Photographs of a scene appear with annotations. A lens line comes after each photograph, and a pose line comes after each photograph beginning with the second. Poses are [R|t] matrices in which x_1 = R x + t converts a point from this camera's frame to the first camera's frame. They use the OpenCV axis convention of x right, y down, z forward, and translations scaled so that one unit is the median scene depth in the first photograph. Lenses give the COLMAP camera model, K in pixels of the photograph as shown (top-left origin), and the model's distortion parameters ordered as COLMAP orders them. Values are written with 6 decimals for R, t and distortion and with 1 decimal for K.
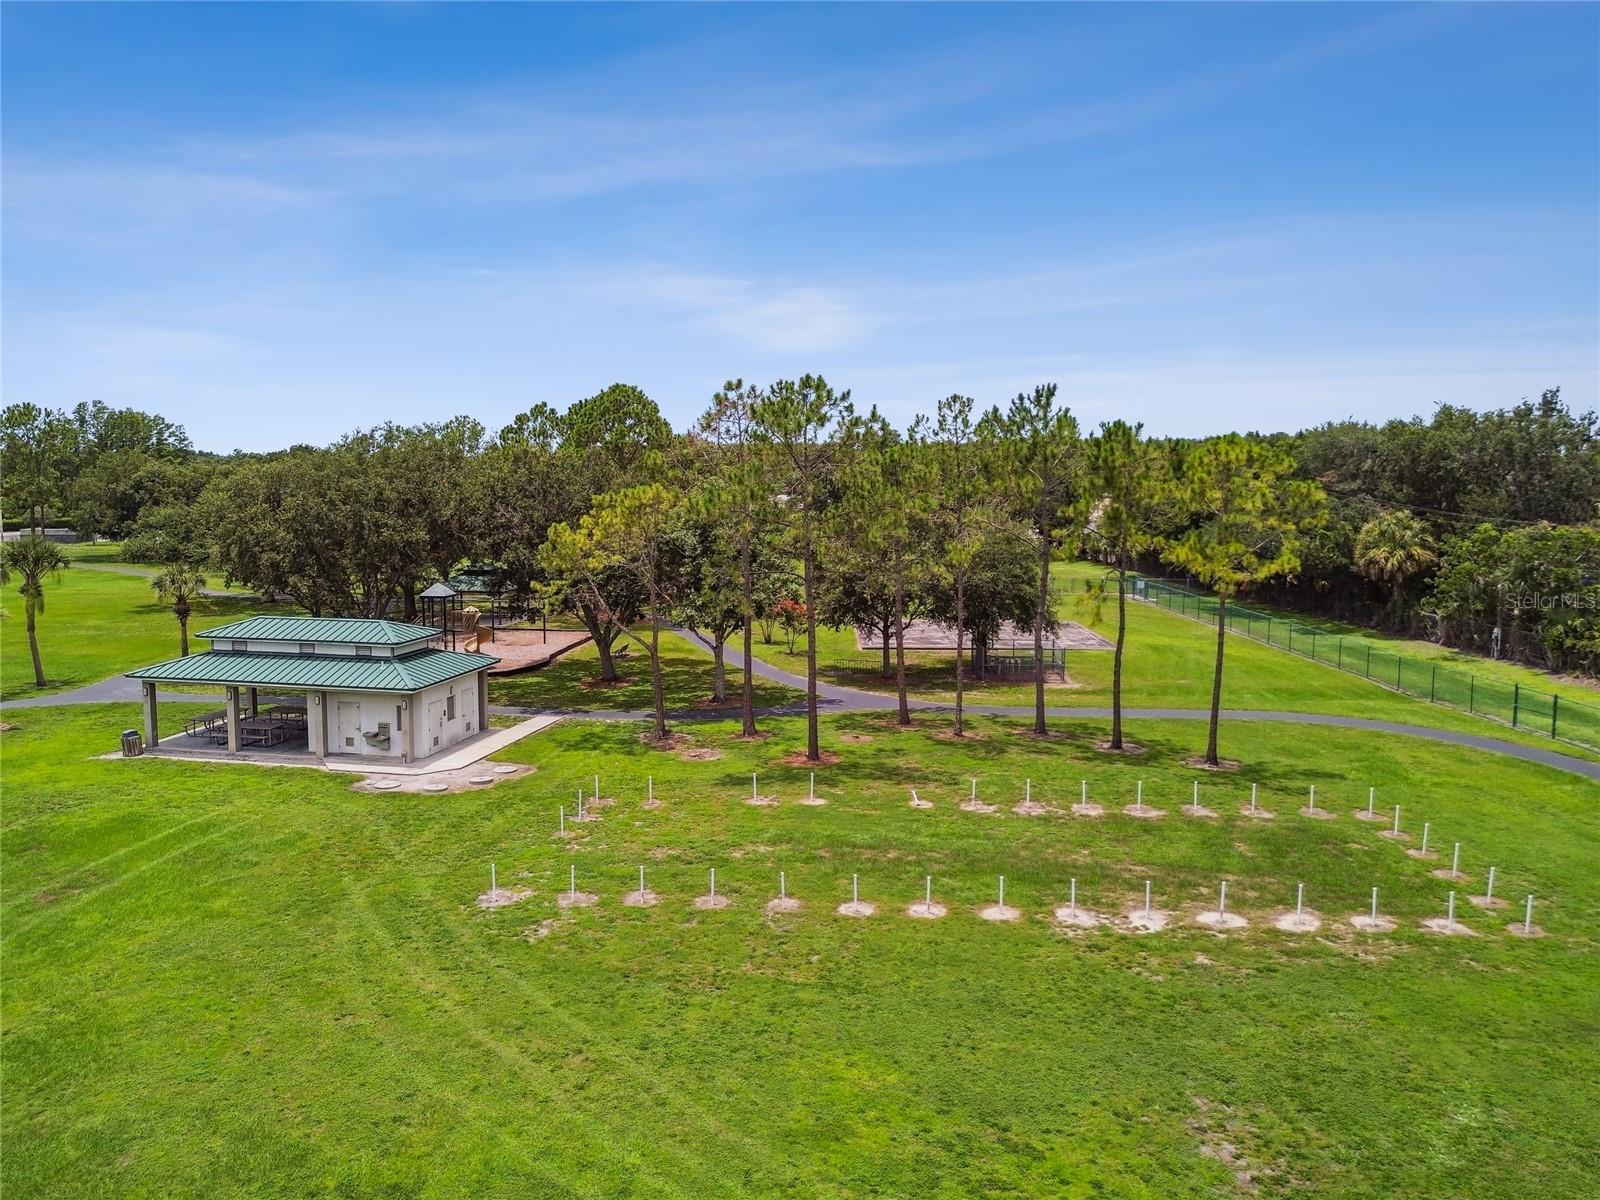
lens RADIAL K [[1148.9, 0, 798.0], [0, 1148.9, 589.0], [0, 0, 1]] dist [0.066641, -0.020277]
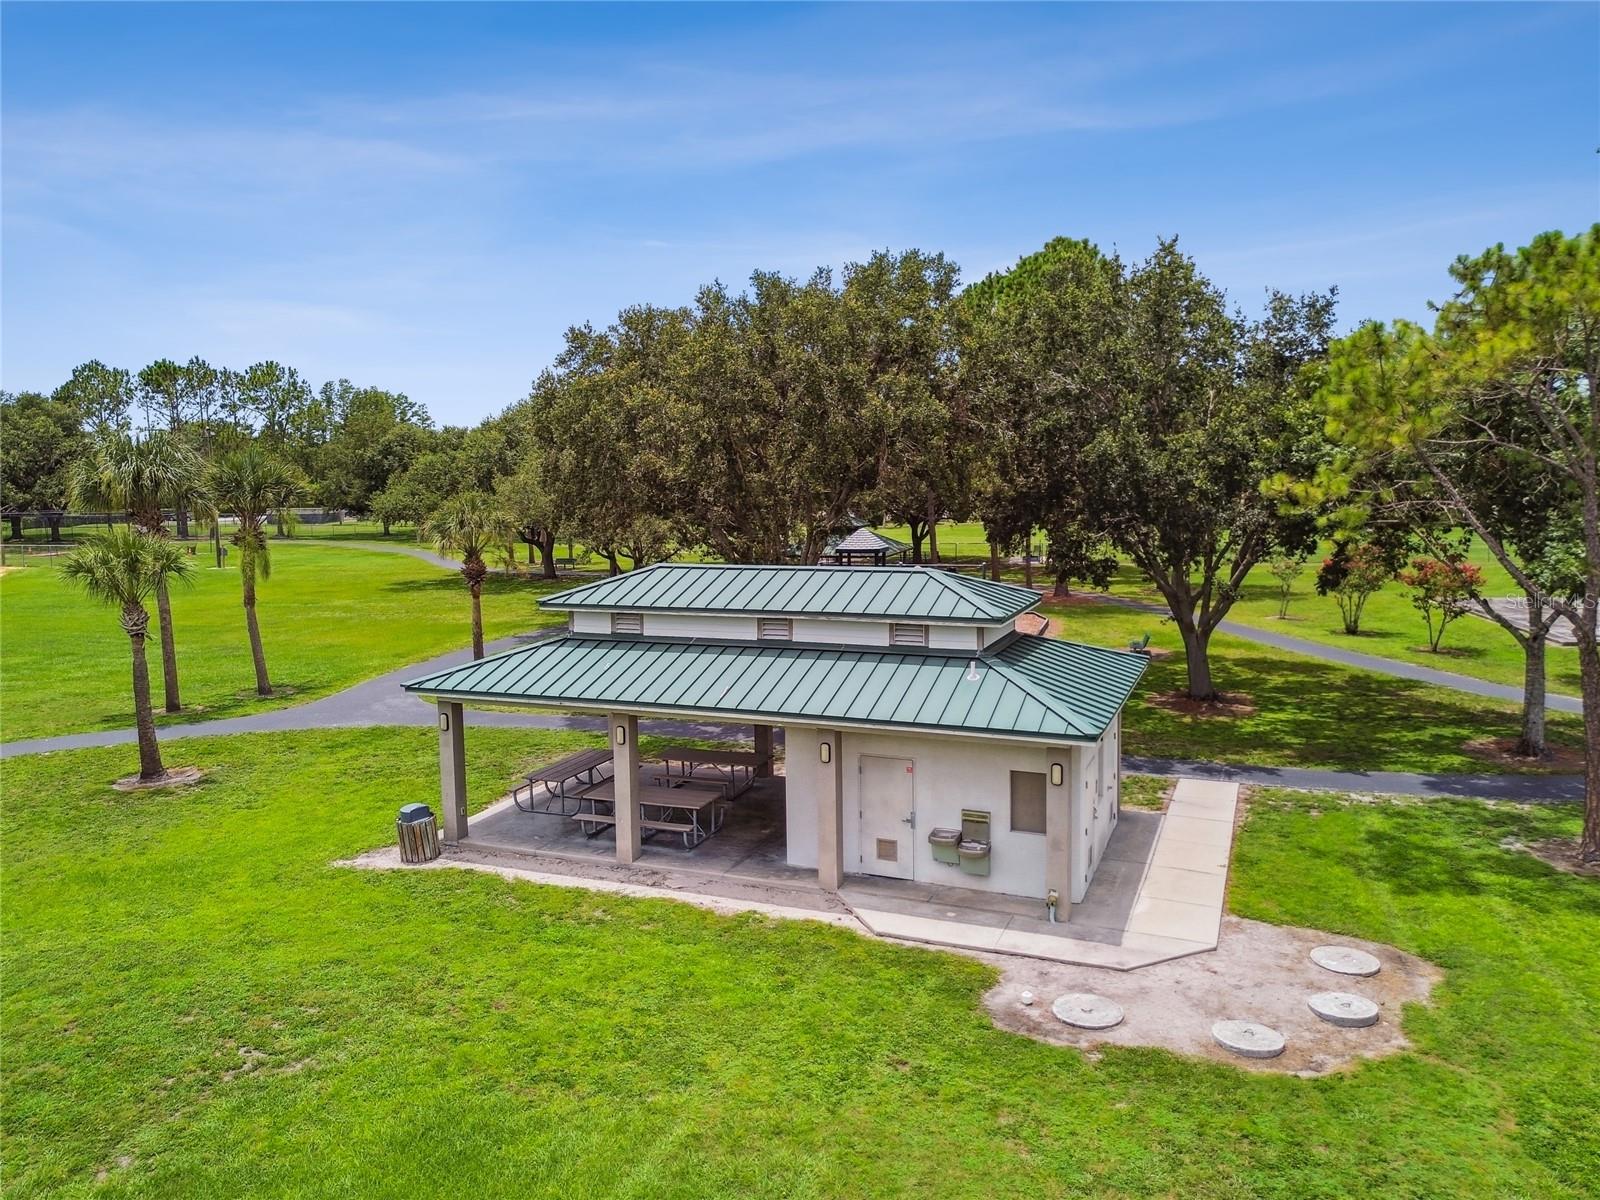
lens RADIAL K [[1148.9, 0, 805.9], [0, 1148.9, 598.8], [0, 0, 1]] dist [0.066641, -0.020277]
pose [[0.987336, 0.000142, -0.158645, -0.340271], [0.001442, 0.999950, 0.009870, 0.034604], [0.158639, -0.009974, 0.987286, 0.566149]]
